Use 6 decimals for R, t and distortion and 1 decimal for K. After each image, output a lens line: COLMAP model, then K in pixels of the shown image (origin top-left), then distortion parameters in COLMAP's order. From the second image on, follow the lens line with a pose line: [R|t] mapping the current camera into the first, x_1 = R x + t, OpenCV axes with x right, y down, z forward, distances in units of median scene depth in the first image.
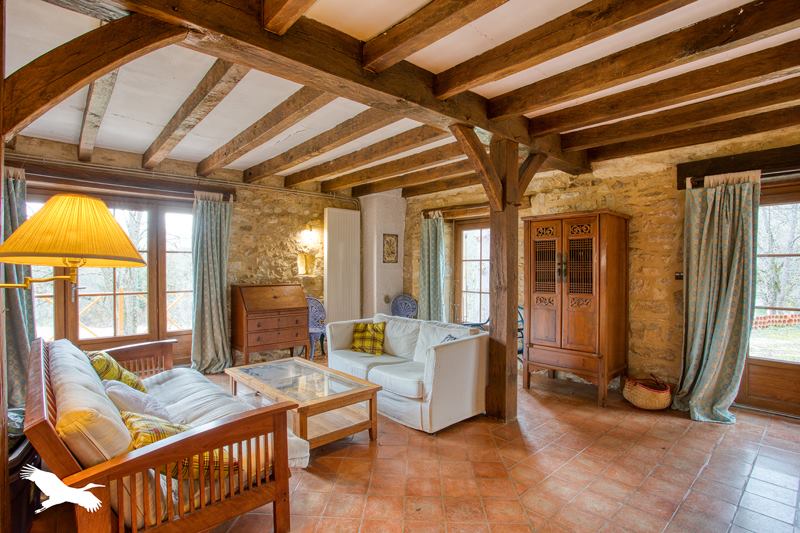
lens RADIAL K [[391.1, 0, 400.4], [0, 391.1, 268.5], [0, 0, 1]] dist [0.000331, 0.000019]
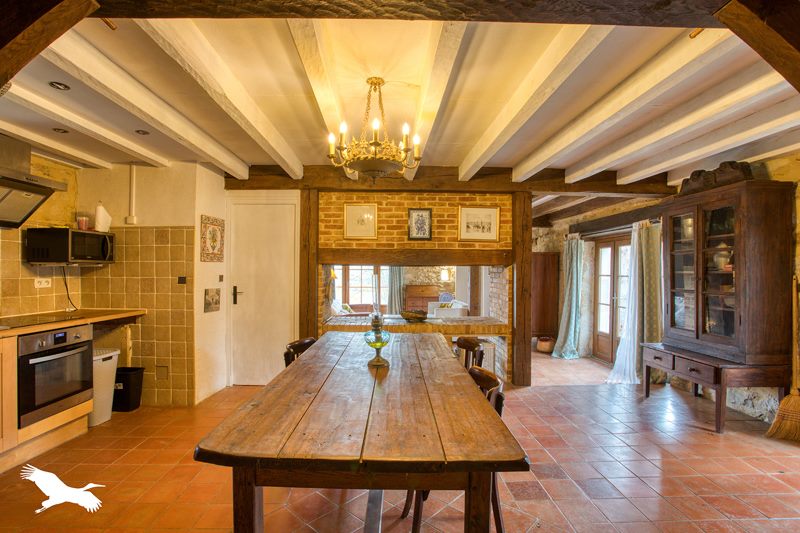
lens RADIAL K [[391.1, 0, 398.6], [0, 391.1, 269.2], [0, 0, 1]] dist [0.000331, 0.000019]
pose [[0.764752, -0.001246, -0.644323, 0.876305], [-0.011302, 0.999818, -0.015349, -0.010179], [0.644225, 0.019020, 0.764599, -0.660014]]
